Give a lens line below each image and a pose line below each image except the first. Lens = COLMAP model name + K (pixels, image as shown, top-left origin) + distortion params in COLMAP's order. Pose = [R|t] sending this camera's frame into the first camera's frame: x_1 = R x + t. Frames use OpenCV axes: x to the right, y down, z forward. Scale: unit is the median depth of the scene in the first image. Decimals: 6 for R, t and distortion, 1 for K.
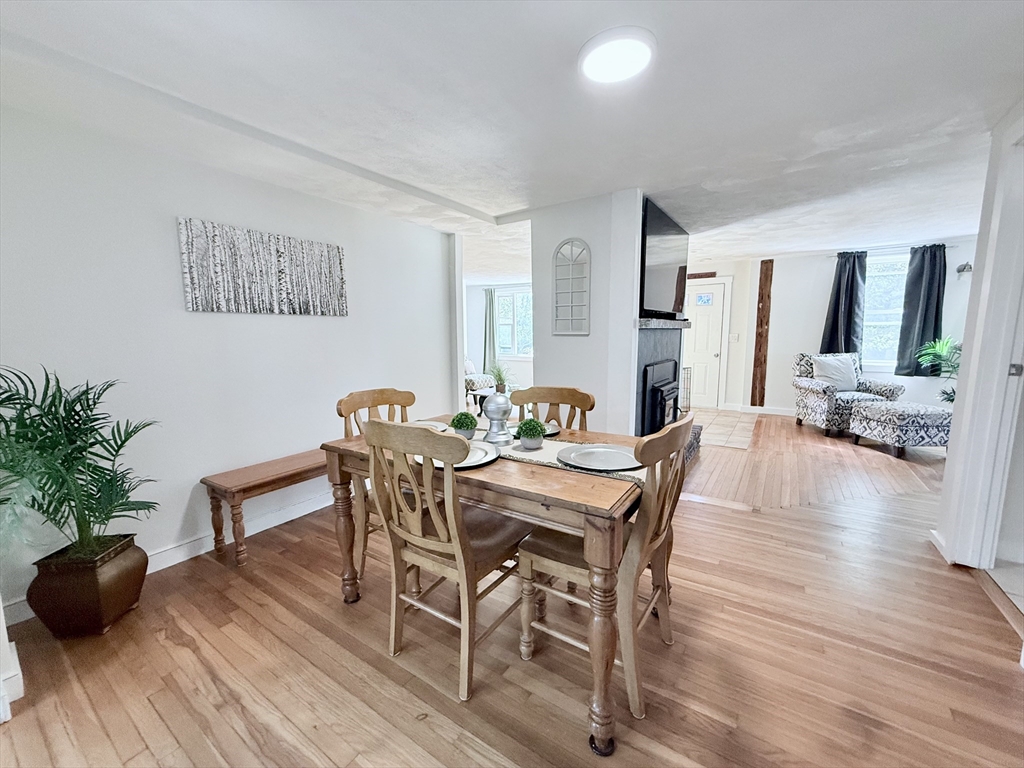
lens RADIAL K [[407.0, 0, 510.7], [0, 407.0, 383.9], [0, 0, 1]] dist [-0.002586, 0.000542]
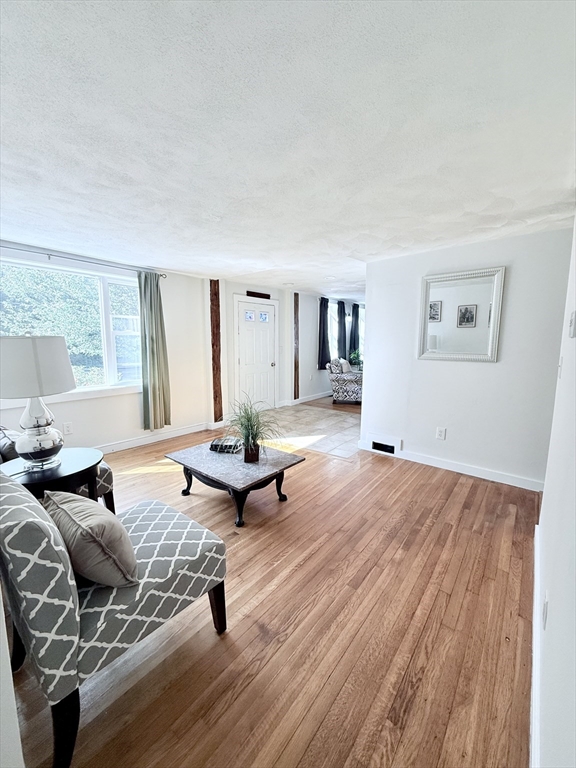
lens RADIAL K [[305.3, 0, 286.2], [0, 305.3, 382.0], [0, 0, 1]] dist [-0.002586, 0.000542]
pose [[0.111234, -0.123207, 0.986127, -0.411853], [0.123940, 0.986258, 0.109243, -0.119742], [-0.986035, 0.110069, 0.124976, 0.901030]]
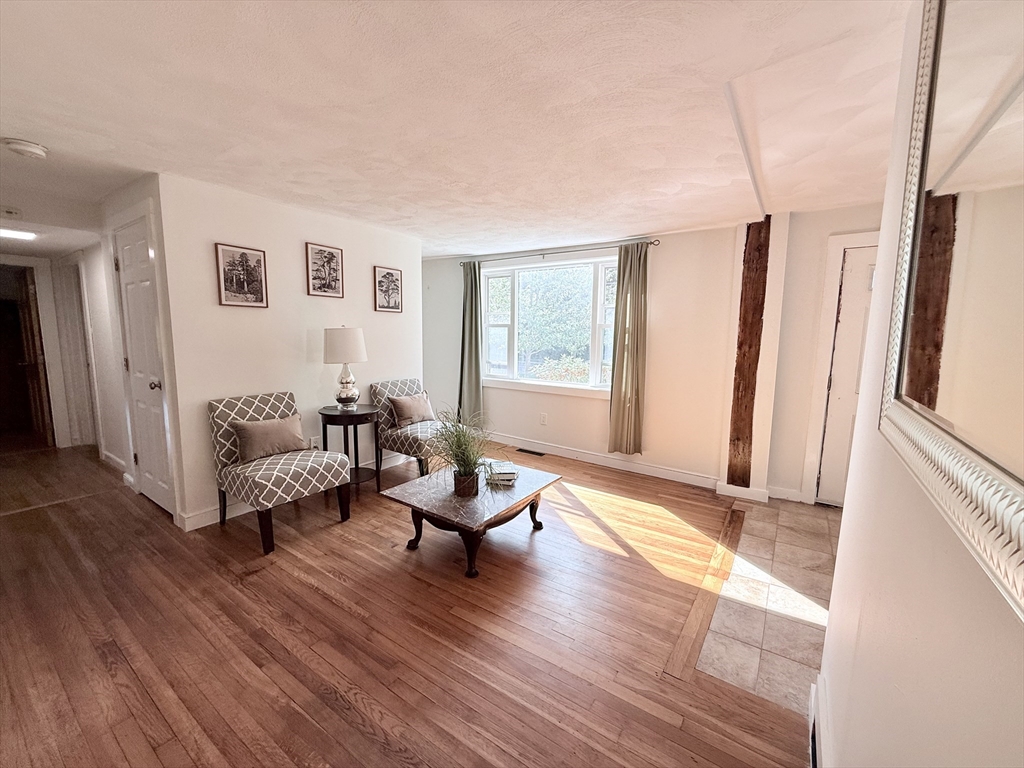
lens RADIAL K [[407.0, 0, 509.1], [0, 407.0, 385.8], [0, 0, 1]] dist [-0.002586, 0.000542]
pose [[0.999414, 0.025440, -0.022913, 0.024219], [-0.025541, 0.999665, -0.004117, -0.083235], [0.022800, 0.004699, 0.999729, 0.608161]]
